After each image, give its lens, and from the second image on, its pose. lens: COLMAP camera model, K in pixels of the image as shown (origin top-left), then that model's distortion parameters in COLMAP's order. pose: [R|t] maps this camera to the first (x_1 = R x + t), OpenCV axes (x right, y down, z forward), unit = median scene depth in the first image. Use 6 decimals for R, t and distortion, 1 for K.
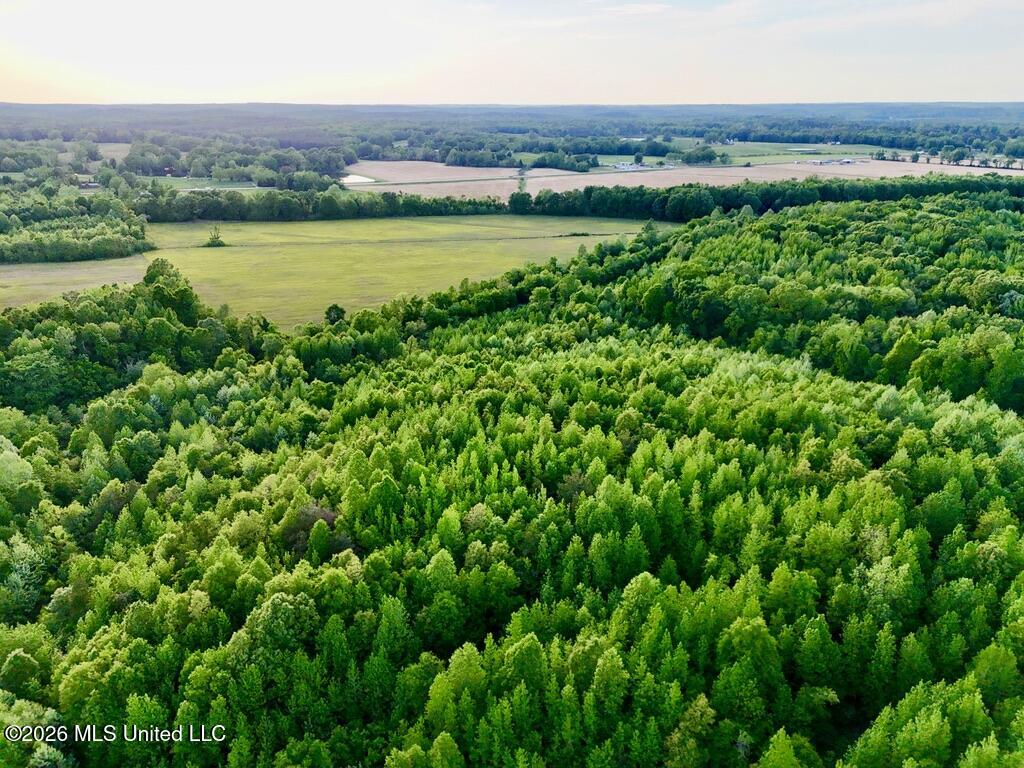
lens RADIAL K [[748.0, 0, 510.9], [0, 748.0, 384.1], [0, 0, 1]] dist [0.058329, -0.049187]
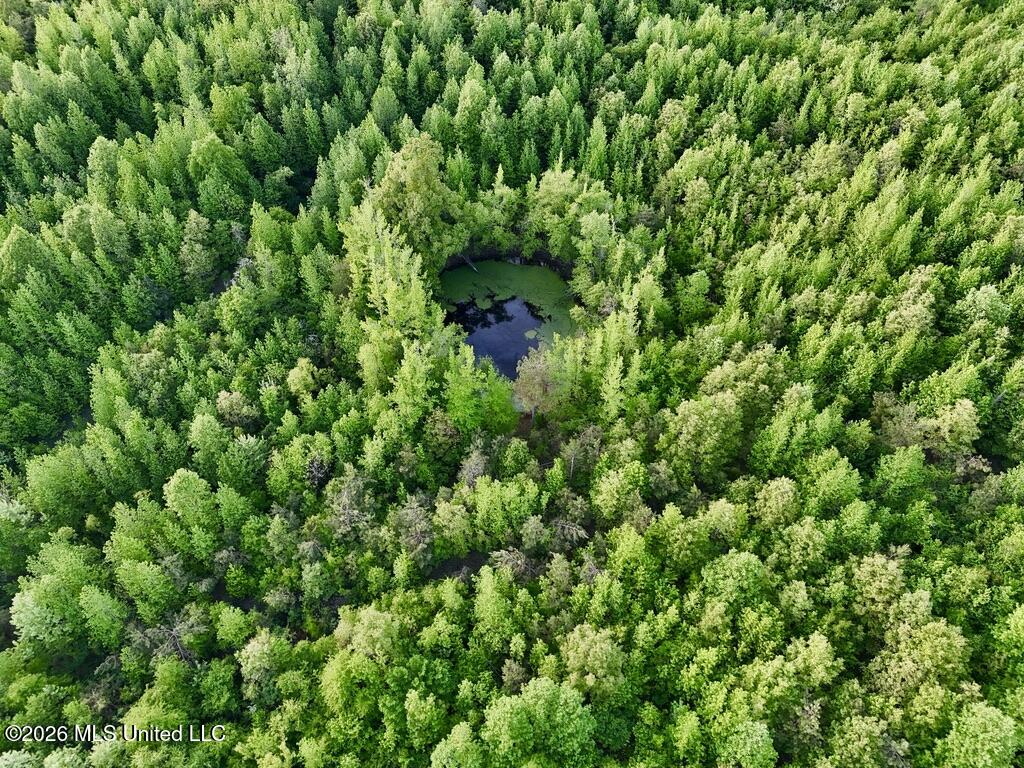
lens RADIAL K [[748.0, 0, 515.8], [0, 748.0, 383.6], [0, 0, 1]] dist [0.058329, -0.049187]
pose [[0.750219, -0.500172, 0.432435, -0.013895], [0.221454, 0.806331, 0.548442, 0.076666], [-0.623001, -0.315687, 0.715690, -0.228084]]
